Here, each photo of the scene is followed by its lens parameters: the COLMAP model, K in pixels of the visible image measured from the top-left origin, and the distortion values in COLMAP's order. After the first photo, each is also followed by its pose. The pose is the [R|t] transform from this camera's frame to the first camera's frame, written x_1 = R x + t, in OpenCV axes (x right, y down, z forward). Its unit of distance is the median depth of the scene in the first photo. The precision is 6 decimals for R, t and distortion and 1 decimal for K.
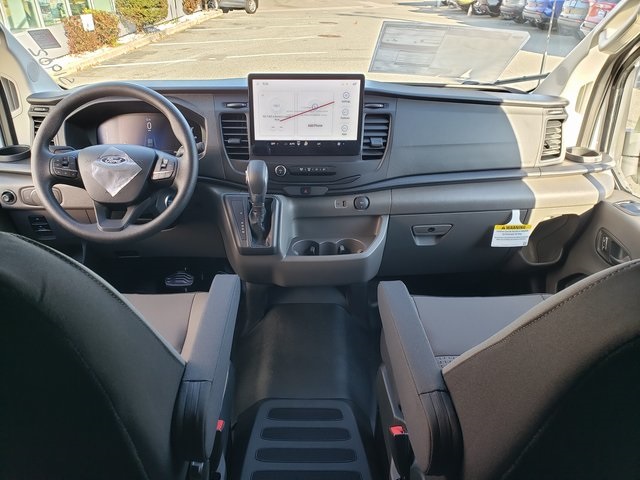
lens RADIAL K [[495.4, 0, 319.9], [0, 495.4, 254.7], [0, 0, 1]] dist [0.022682, -0.020137]
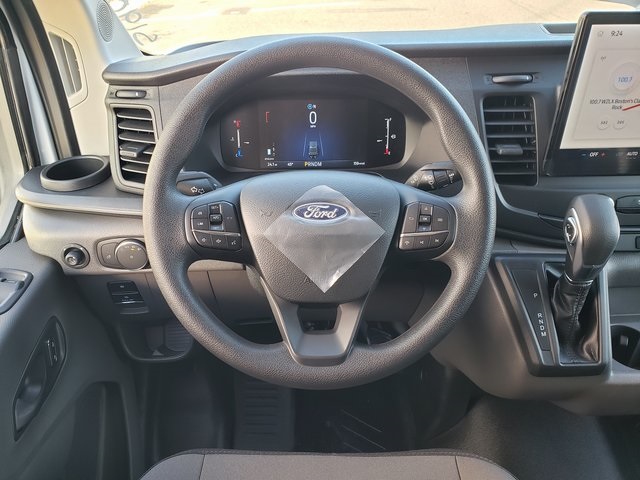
lens RADIAL K [[495.4, 0, 318.8], [0, 495.4, 244.6], [0, 0, 1]] dist [0.022682, -0.020137]
pose [[0.999716, -0.014463, -0.018956, -0.363550], [0.015595, 0.998018, 0.060973, -0.166665], [0.018037, -0.061252, 0.997959, 0.481497]]
